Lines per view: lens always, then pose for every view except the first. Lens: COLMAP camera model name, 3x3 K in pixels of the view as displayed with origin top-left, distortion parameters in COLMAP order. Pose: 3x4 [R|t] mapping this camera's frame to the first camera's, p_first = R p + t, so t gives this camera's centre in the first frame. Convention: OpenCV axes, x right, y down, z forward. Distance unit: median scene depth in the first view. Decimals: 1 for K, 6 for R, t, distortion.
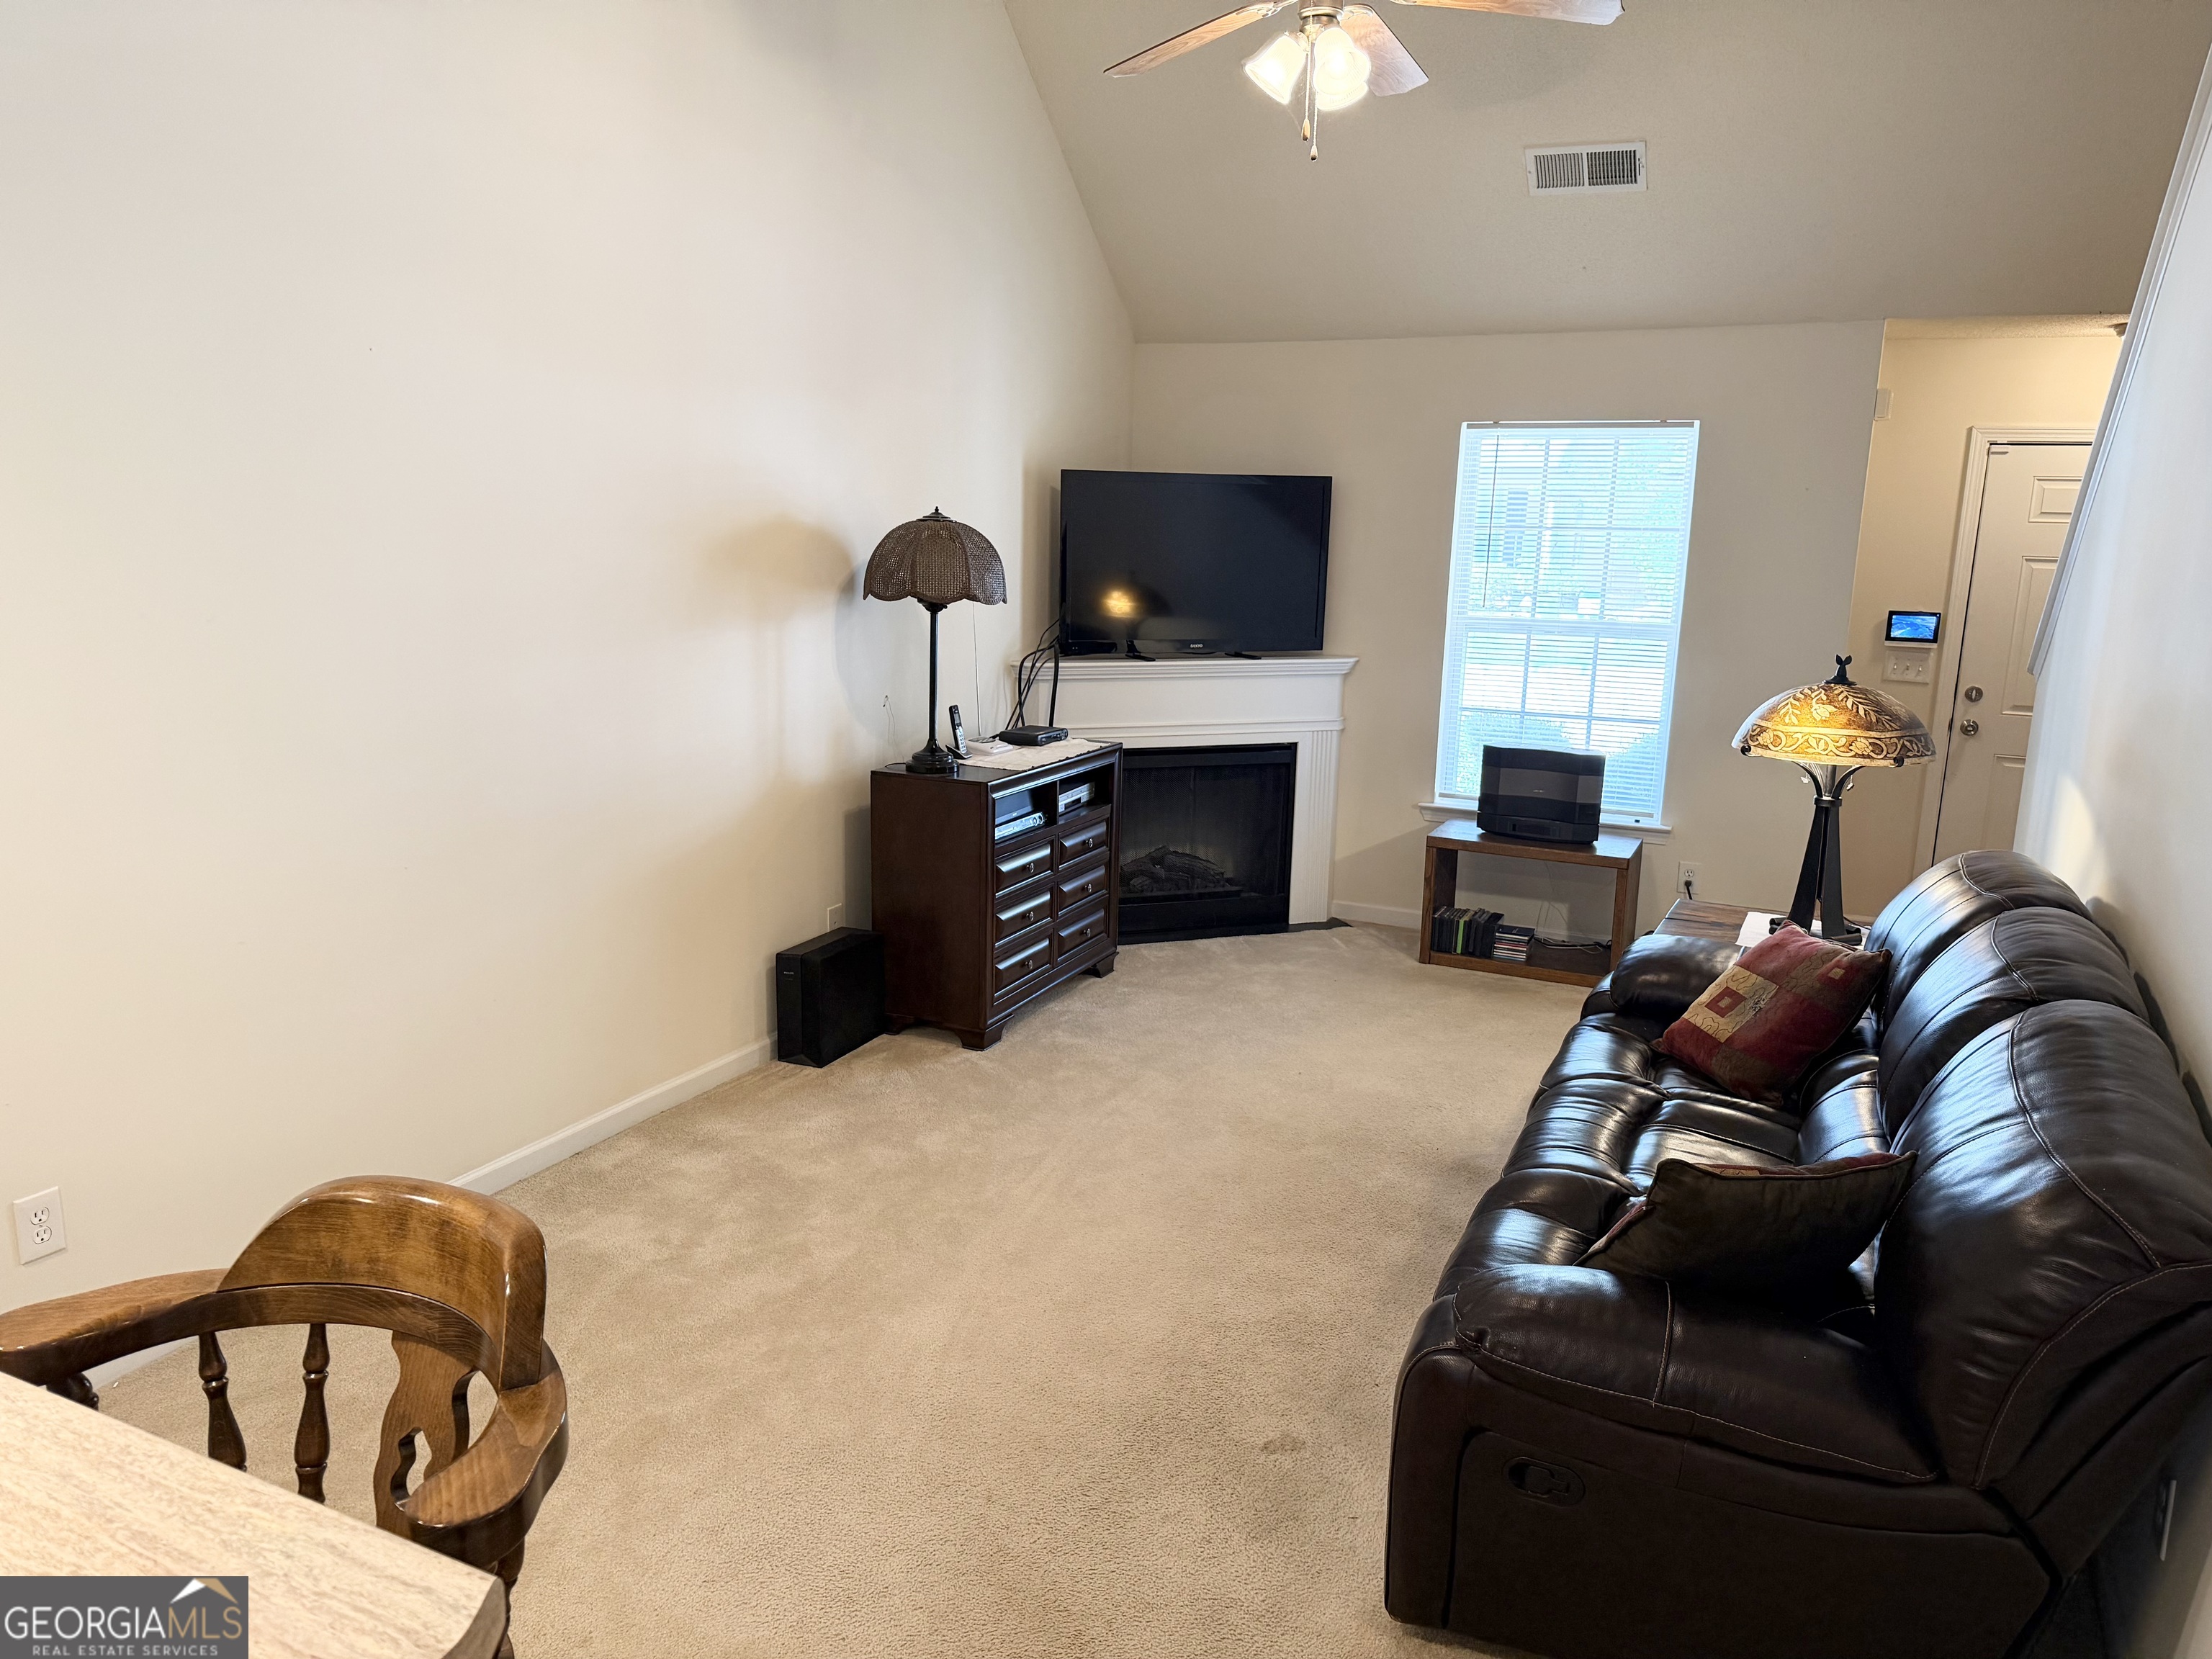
lens RADIAL K [[1559.1, 0, 1106.0], [0, 1559.1, 829.5], [0, 0, 1]] dist [0.149920, -0.252379]
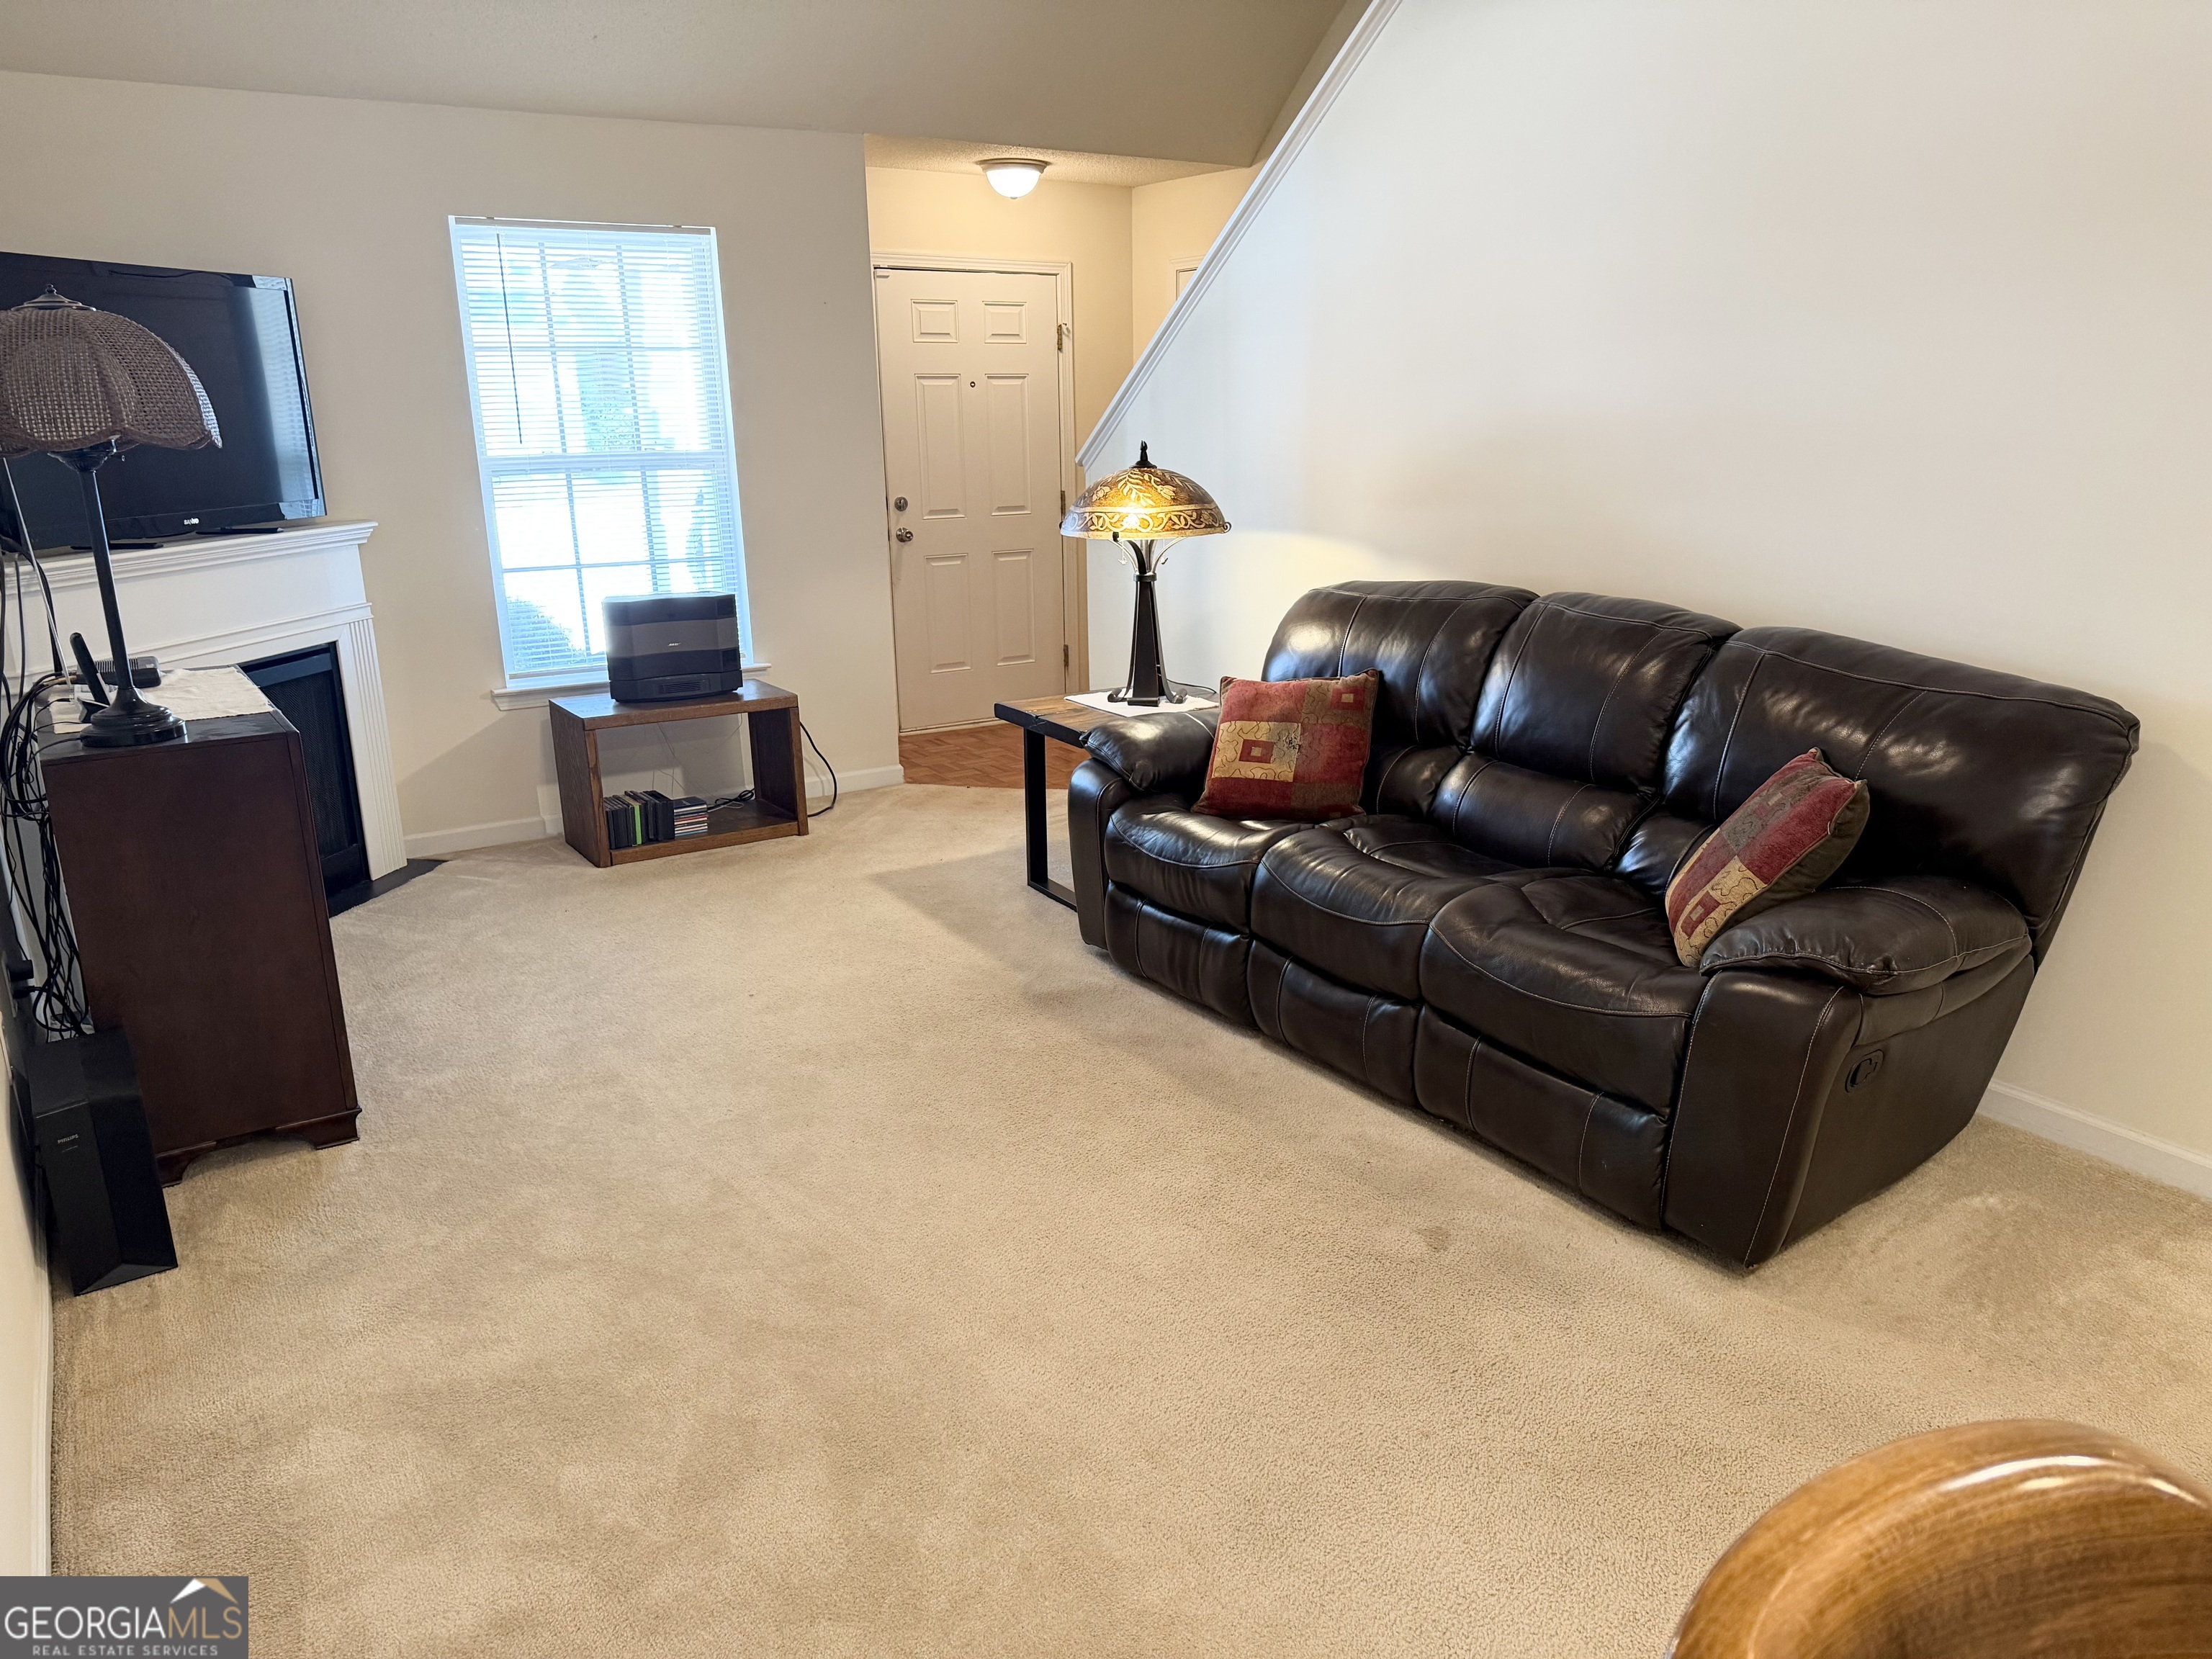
lens RADIAL K [[1559.1, 0, 1106.0], [0, 1559.1, 829.5], [0, 0, 1]] dist [0.149920, -0.252379]
pose [[0.526538, -0.257482, 0.810222, -0.353141], [0.198912, 0.963892, 0.177050, -0.033279], [-0.826554, 0.067940, 0.558742, 0.299334]]
